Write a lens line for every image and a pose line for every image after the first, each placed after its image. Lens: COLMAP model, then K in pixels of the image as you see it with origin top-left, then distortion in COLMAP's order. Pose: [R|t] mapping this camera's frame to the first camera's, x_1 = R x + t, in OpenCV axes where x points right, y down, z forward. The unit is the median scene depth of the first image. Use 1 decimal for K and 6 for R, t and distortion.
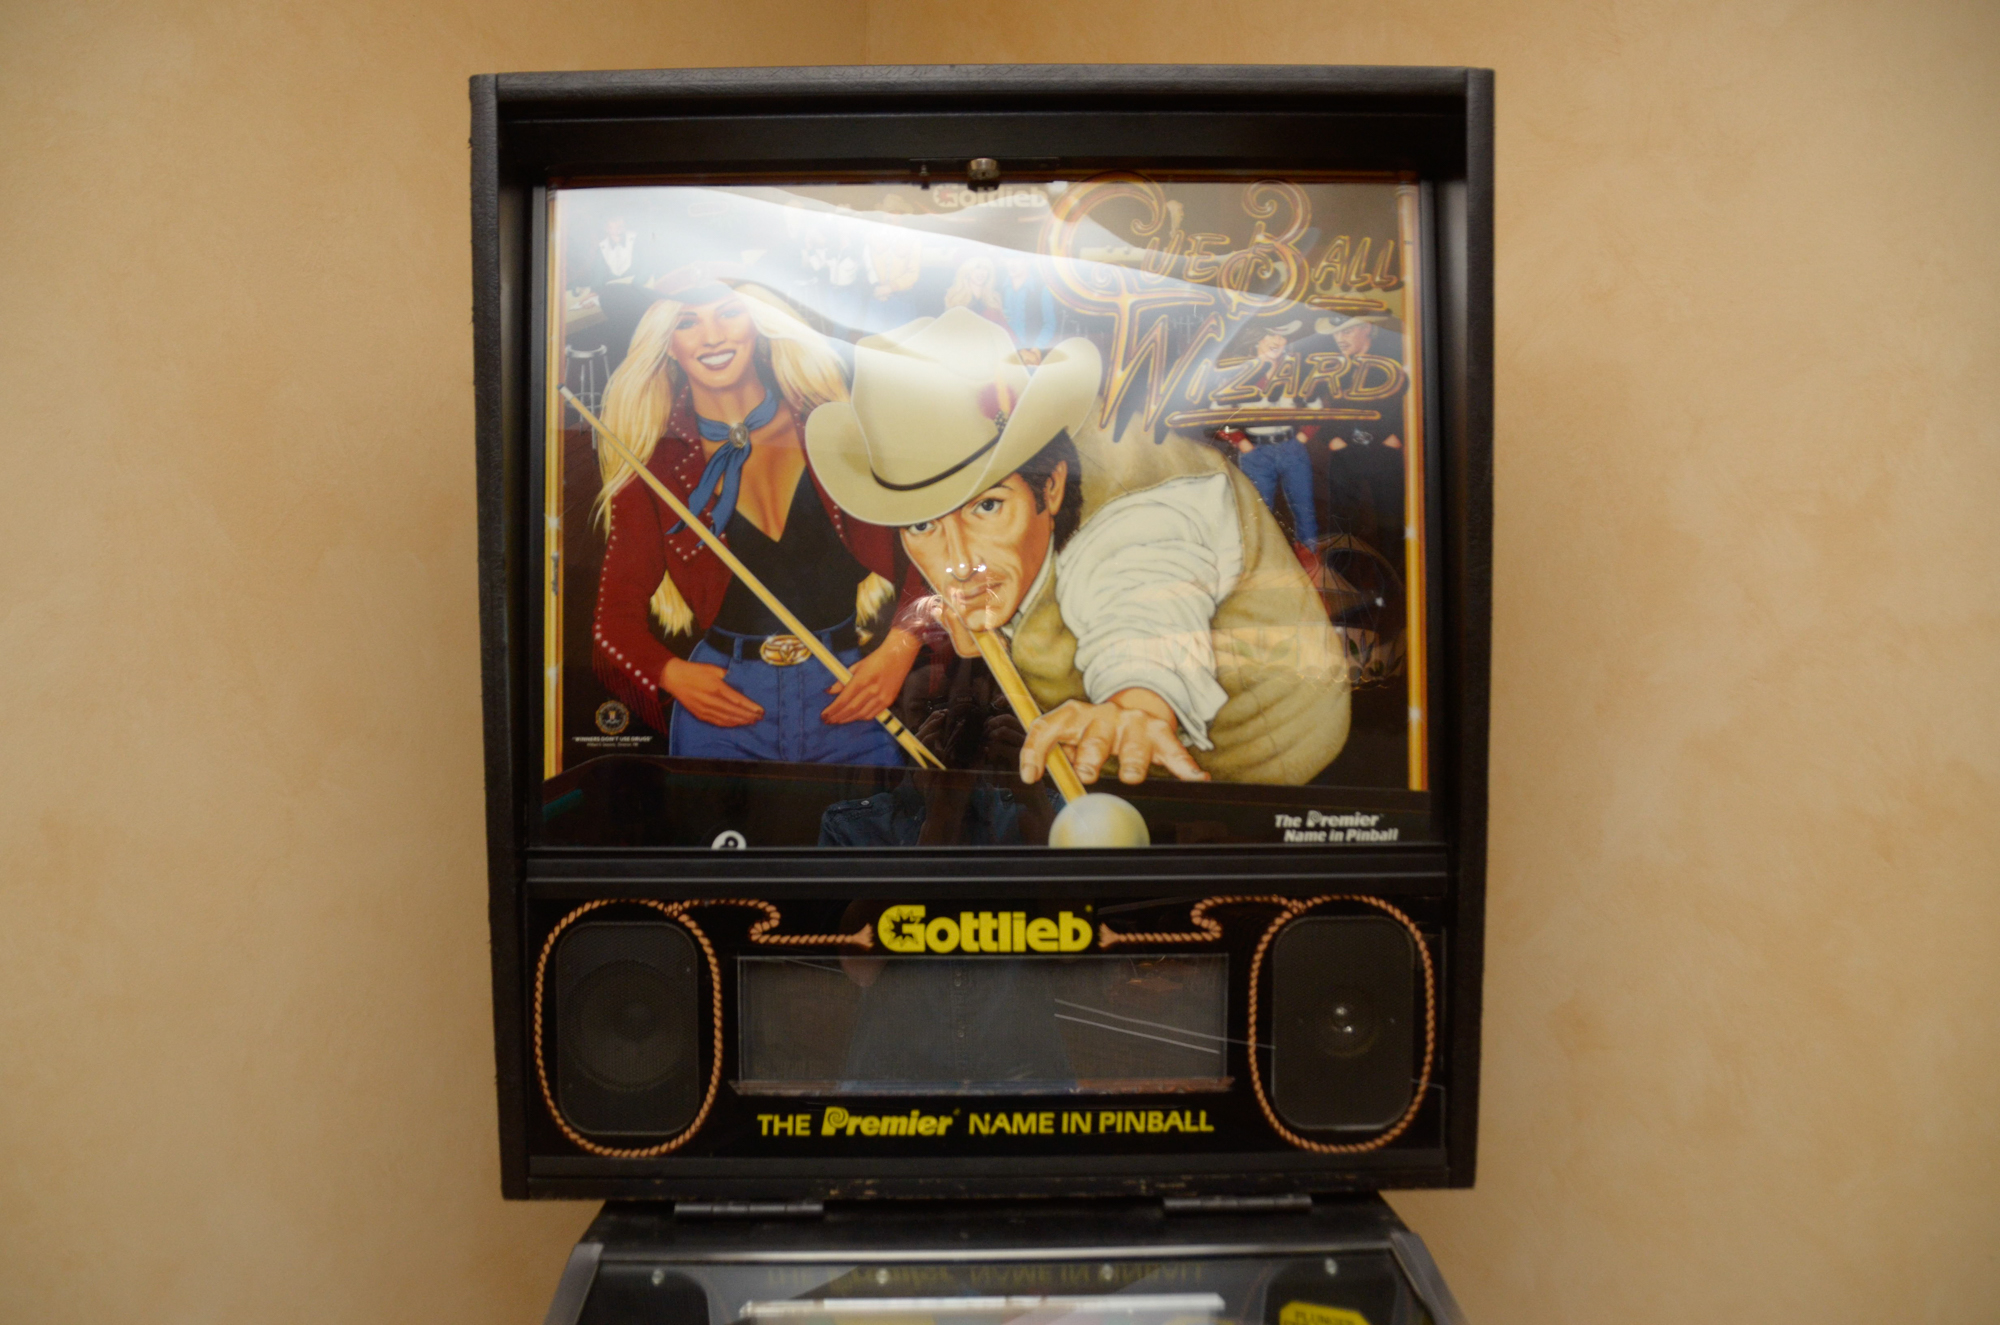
lens RADIAL K [[1585.1, 0, 1001.5], [0, 1585.1, 693.8], [0, 0, 1]] dist [-0.130278, 0.037076]
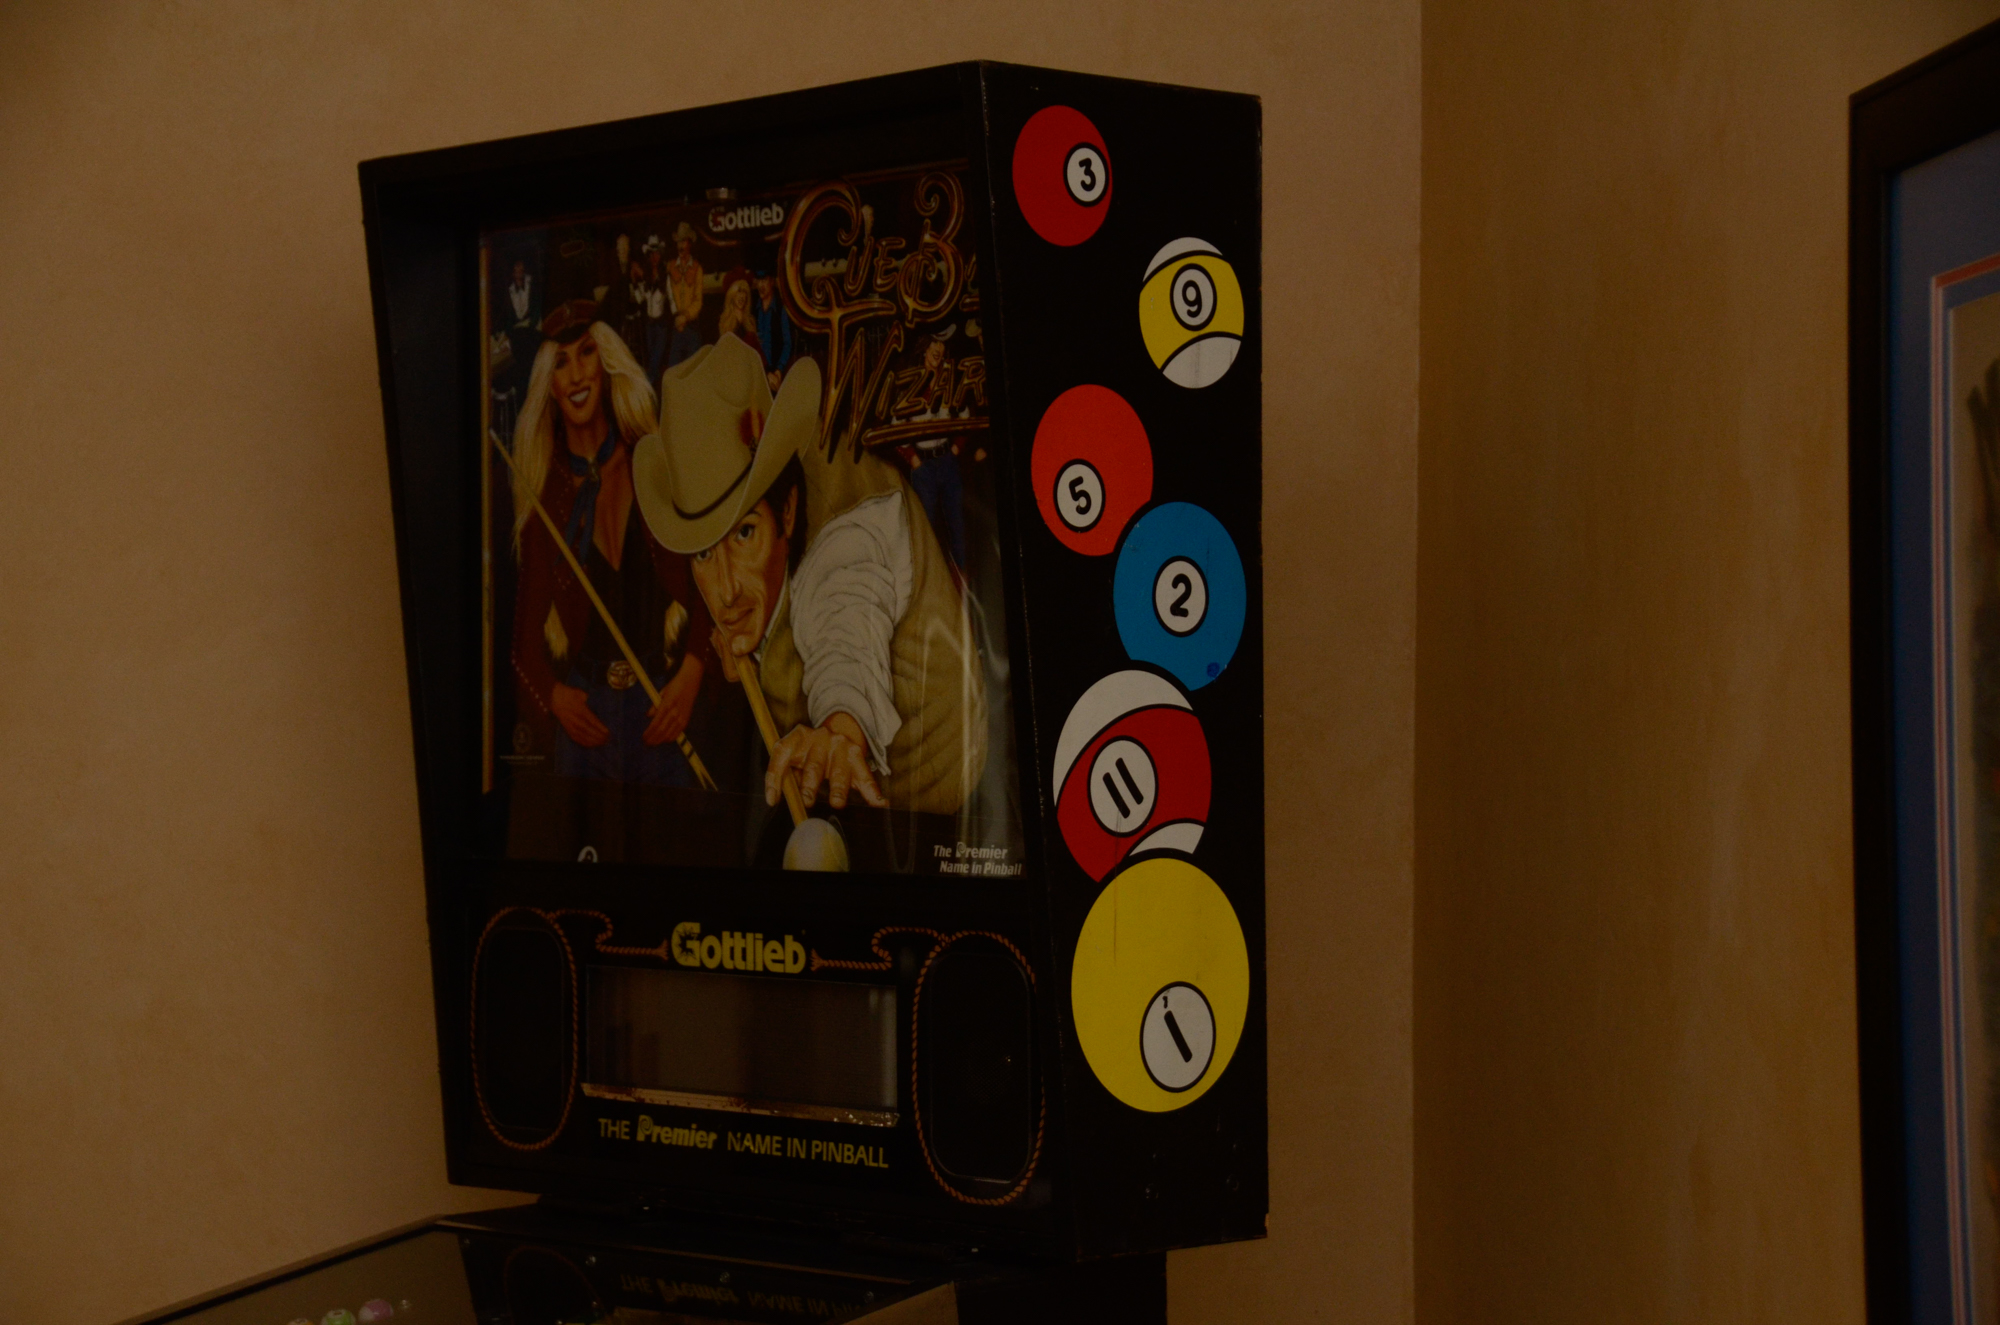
lens RADIAL K [[4242.8, 0, 977.5], [0, 4242.8, 724.7], [0, 0, 1]] dist [0.394954, 0.000000]
pose [[0.671479, 0.006698, -0.740993, 2.116543], [0.010881, 0.999762, 0.018897, -0.045320], [0.740944, -0.020751, 0.671246, -0.722613]]
